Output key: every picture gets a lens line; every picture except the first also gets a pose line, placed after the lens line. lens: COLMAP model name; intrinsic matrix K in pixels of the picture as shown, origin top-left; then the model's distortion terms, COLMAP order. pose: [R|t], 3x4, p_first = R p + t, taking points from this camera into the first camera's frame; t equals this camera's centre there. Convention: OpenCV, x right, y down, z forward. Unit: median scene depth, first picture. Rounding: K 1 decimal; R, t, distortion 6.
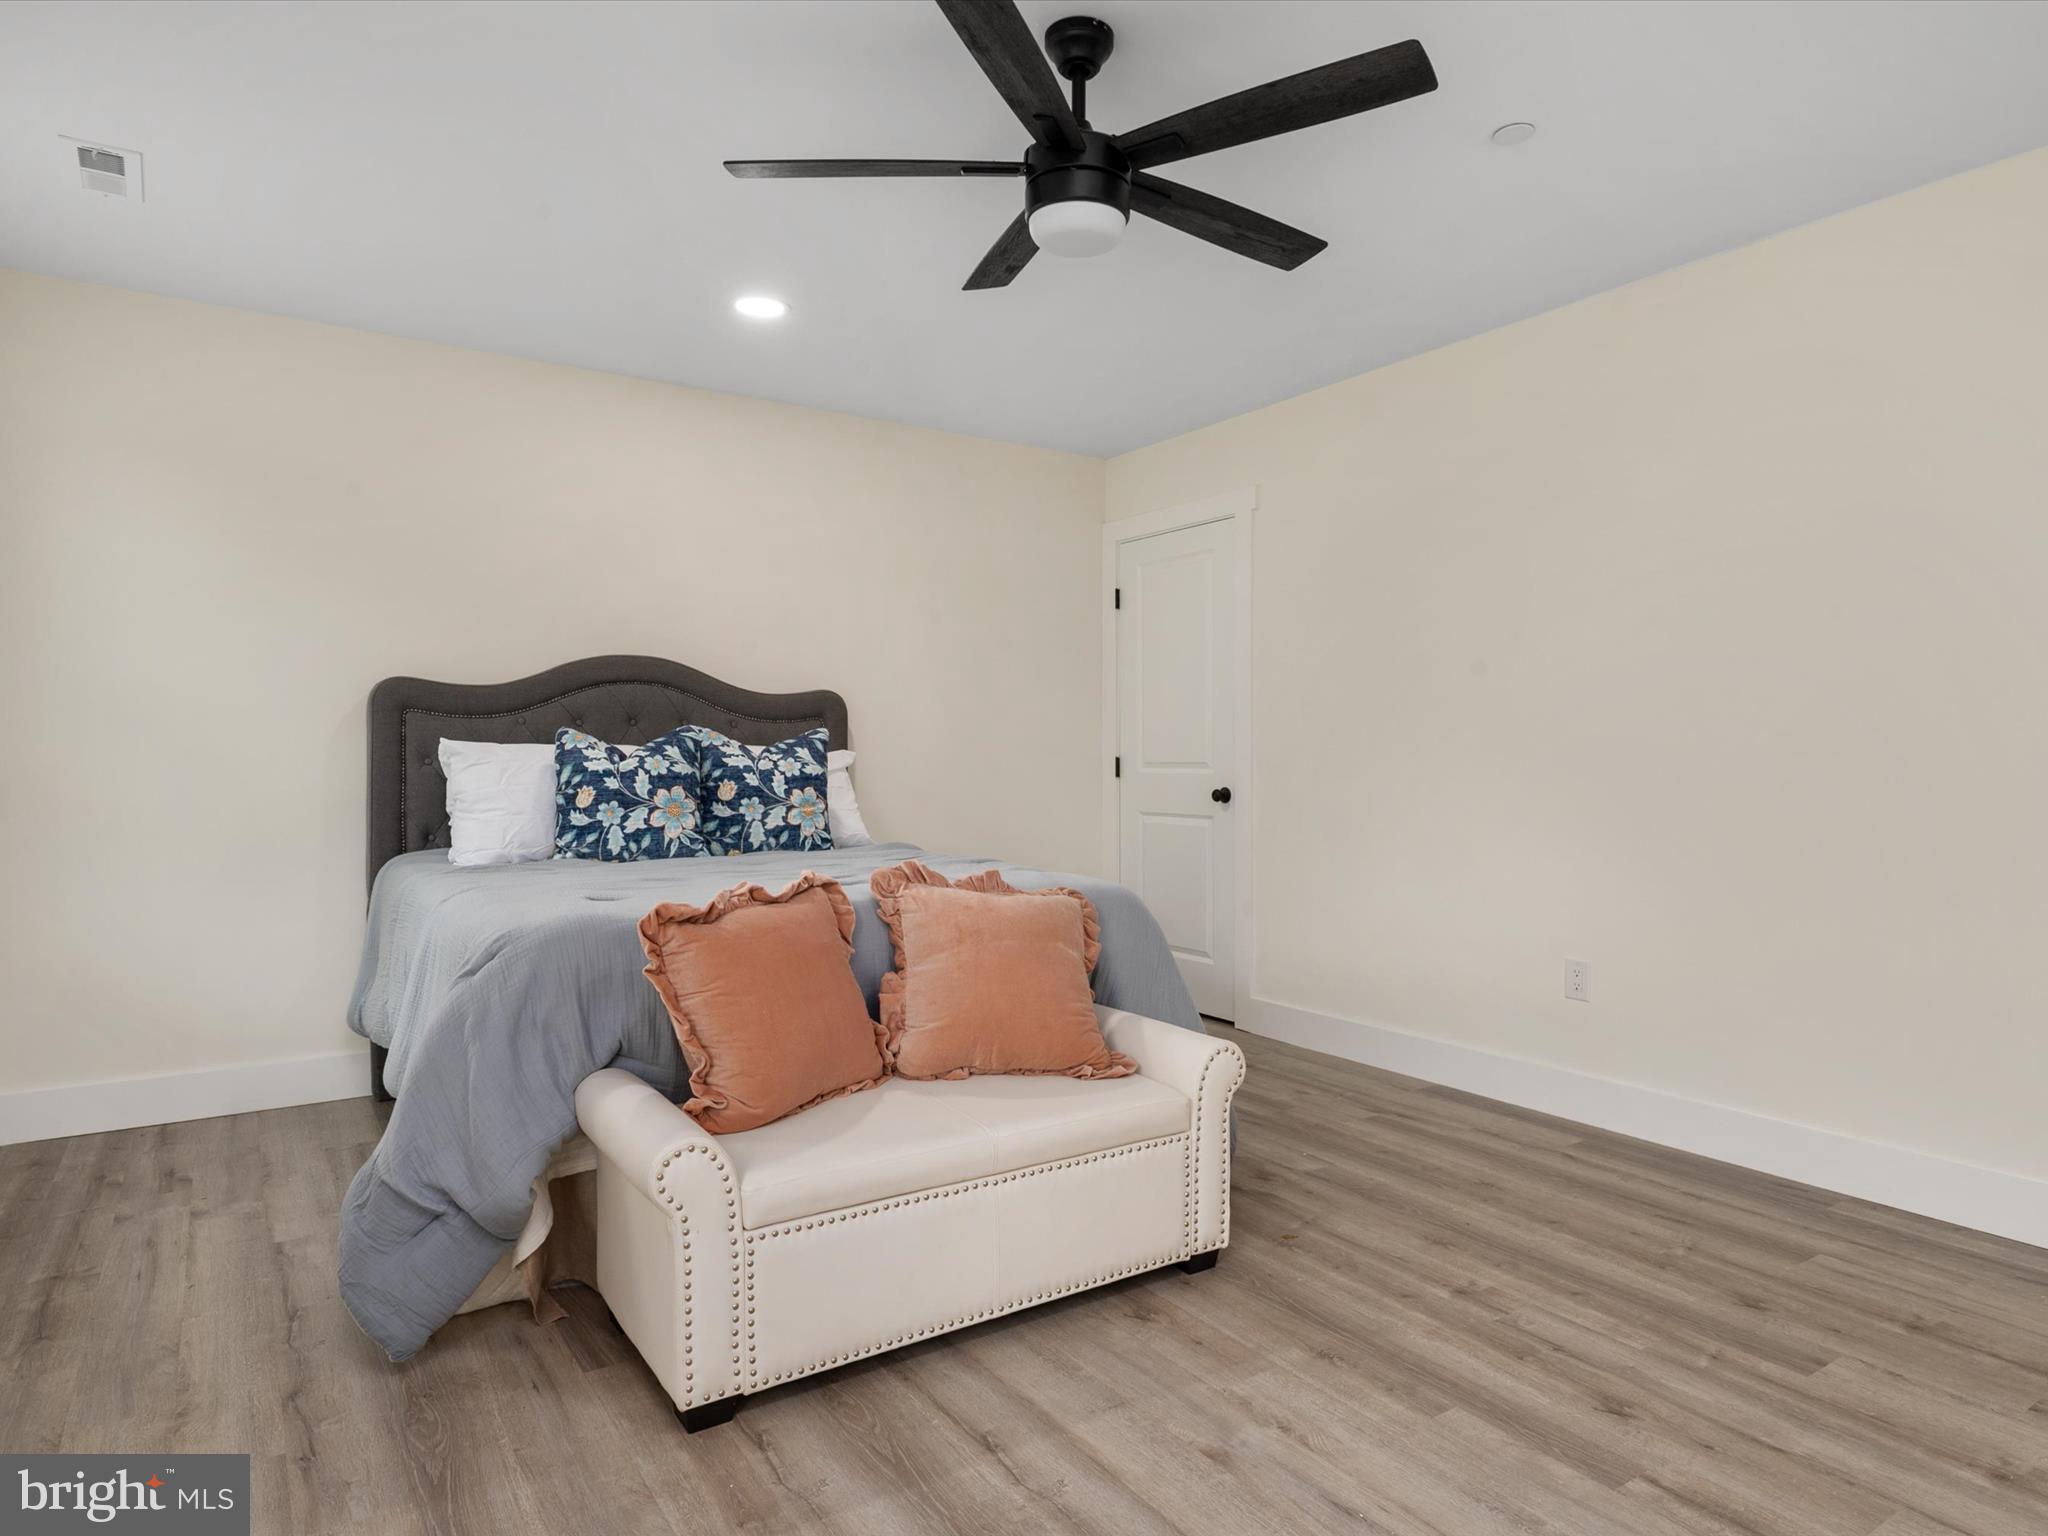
lens RADIAL K [[1173.8, 0, 1024.0], [0, 1173.8, 768.0], [0, 0, 1]] dist [-0.001538, -0.000422]
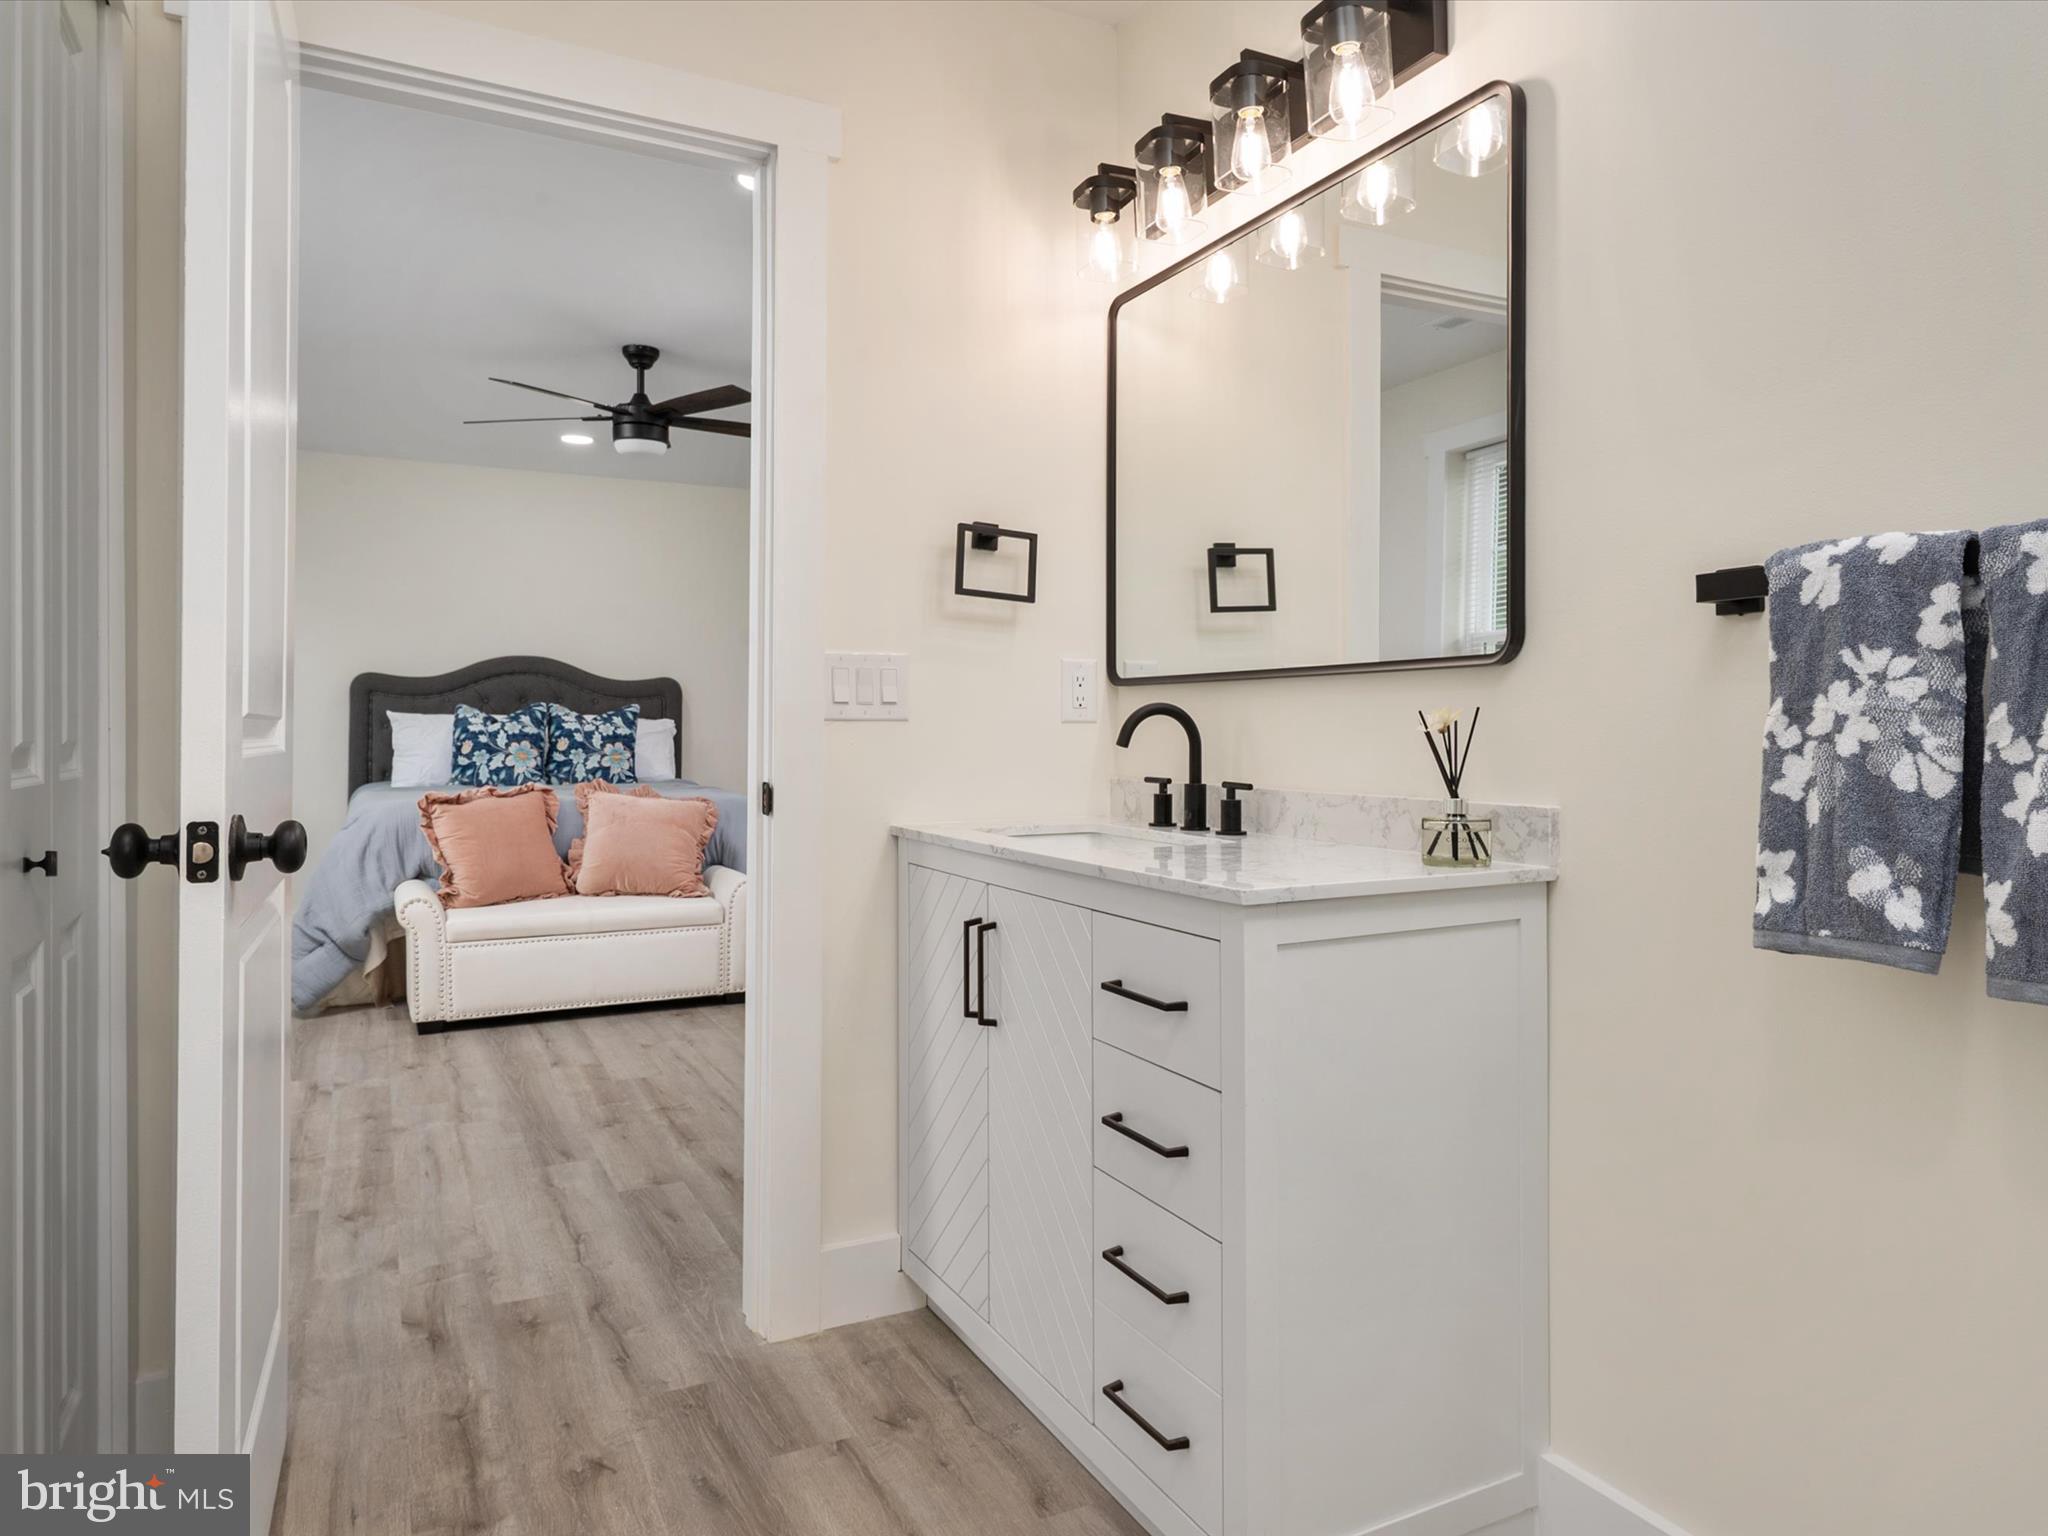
lens RADIAL K [[1247.0, 0, 1025.1], [0, 1247.0, 727.2], [0, 0, 1]] dist [-0.001021, -0.000561]
pose [[0.993866, -0.000443, -0.110593, 0.568315], [-0.000972, 0.999918, -0.012735, 0.017897], [0.110589, 0.012764, 0.993784, -0.610384]]
